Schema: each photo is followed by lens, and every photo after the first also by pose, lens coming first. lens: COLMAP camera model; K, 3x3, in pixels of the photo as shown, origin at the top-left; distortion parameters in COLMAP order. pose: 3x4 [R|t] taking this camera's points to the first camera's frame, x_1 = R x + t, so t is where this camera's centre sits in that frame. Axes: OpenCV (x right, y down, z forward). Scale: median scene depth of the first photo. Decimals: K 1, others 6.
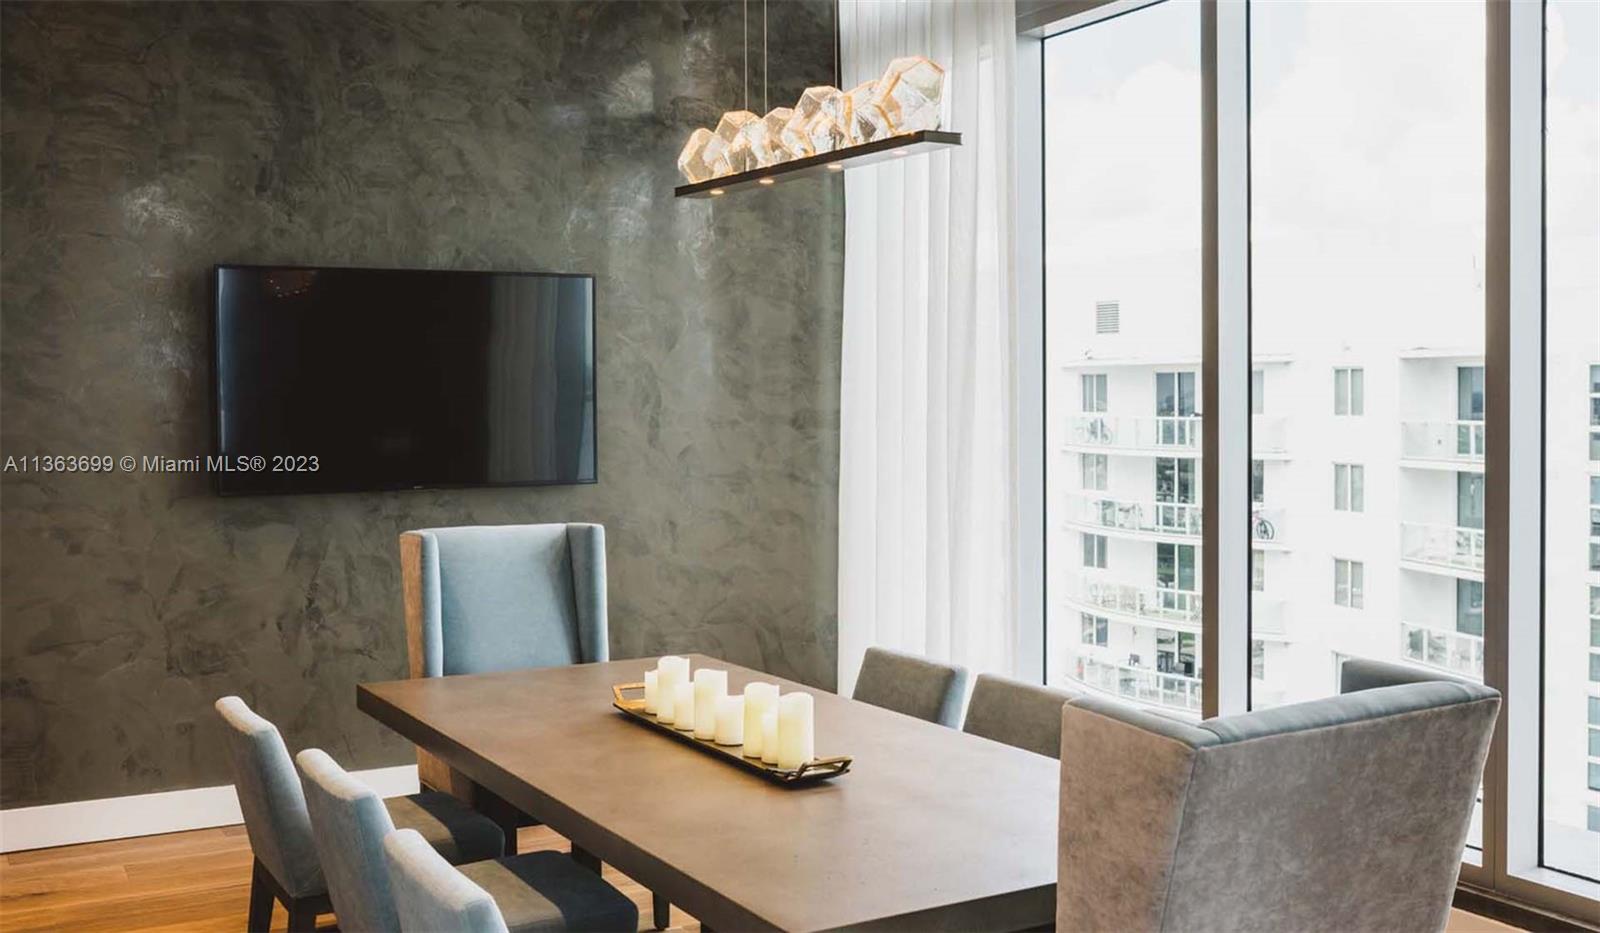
lens RADIAL K [[1621.7, 0, 796.1], [0, 1621.7, 422.6], [0, 0, 1]] dist [0.019206, 0.008870]
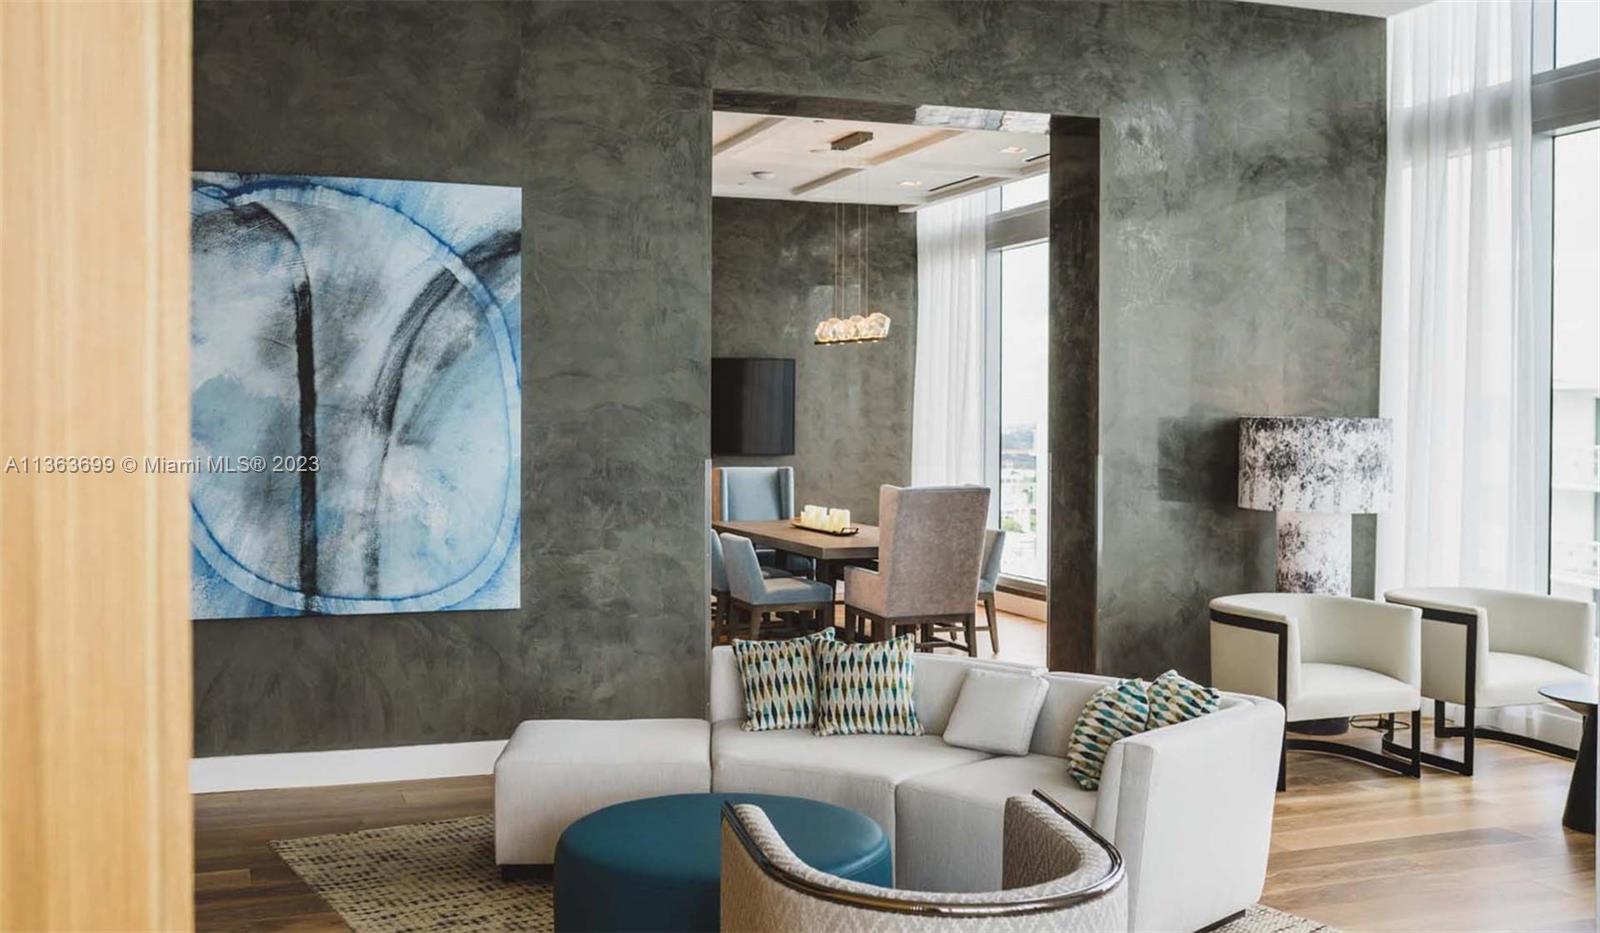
lens RADIAL K [[1621.7, 0, 796.1], [0, 1621.7, 422.6], [0, 0, 1]] dist [0.019206, 0.008870]
pose [[0.988805, 0.007097, -0.149045, 0.200429], [-0.008894, 0.999896, -0.011394, 0.017702], [0.148948, 0.012592, 0.988765, -1.138049]]
